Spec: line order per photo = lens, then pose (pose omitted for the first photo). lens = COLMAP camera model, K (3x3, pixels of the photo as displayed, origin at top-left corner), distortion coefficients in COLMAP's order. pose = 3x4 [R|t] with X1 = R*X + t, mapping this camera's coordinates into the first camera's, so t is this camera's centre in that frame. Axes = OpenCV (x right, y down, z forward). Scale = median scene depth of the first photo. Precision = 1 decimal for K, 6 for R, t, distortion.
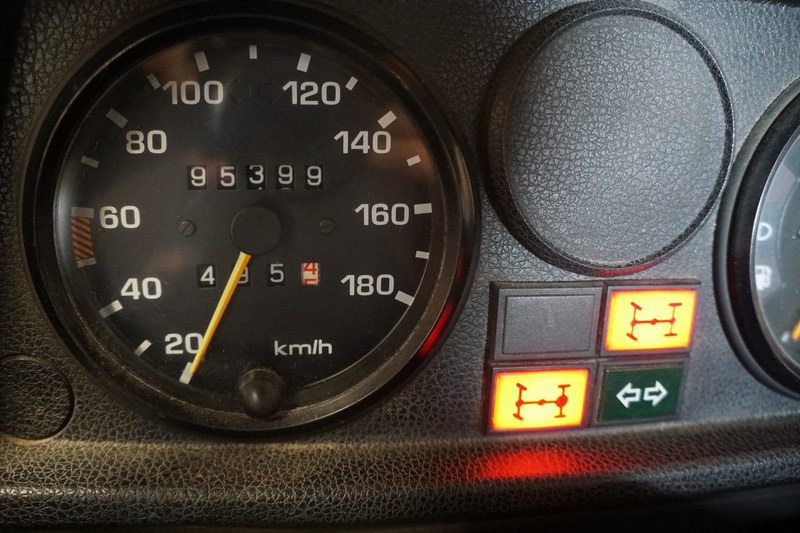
lens RADIAL K [[641.8, 0, 398.4], [0, 641.8, 267.4], [0, 0, 1]] dist [-0.162927, 0.103649]
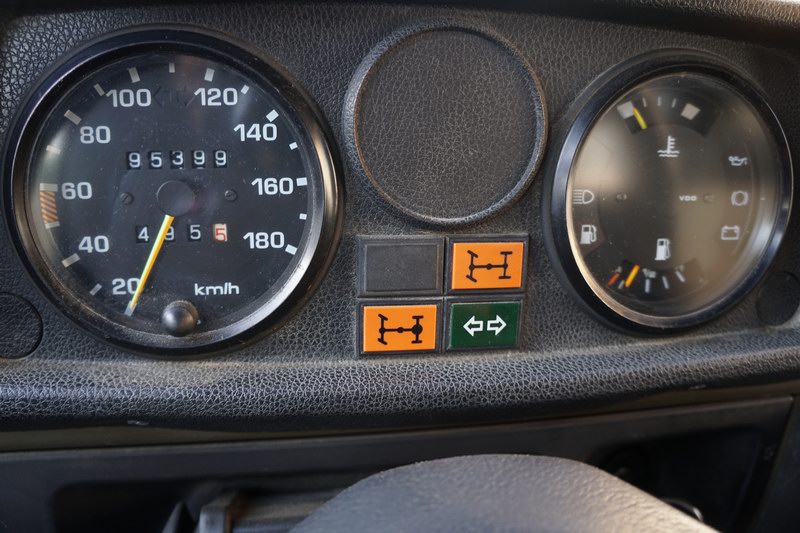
lens RADIAL K [[641.8, 0, 403.4], [0, 641.8, 269.3], [0, 0, 1]] dist [-0.162927, 0.103649]
pose [[0.999862, -0.015962, 0.004695, 0.245354], [0.016026, 0.999775, -0.013899, 0.116211], [-0.004472, 0.013972, 0.999892, -0.330140]]
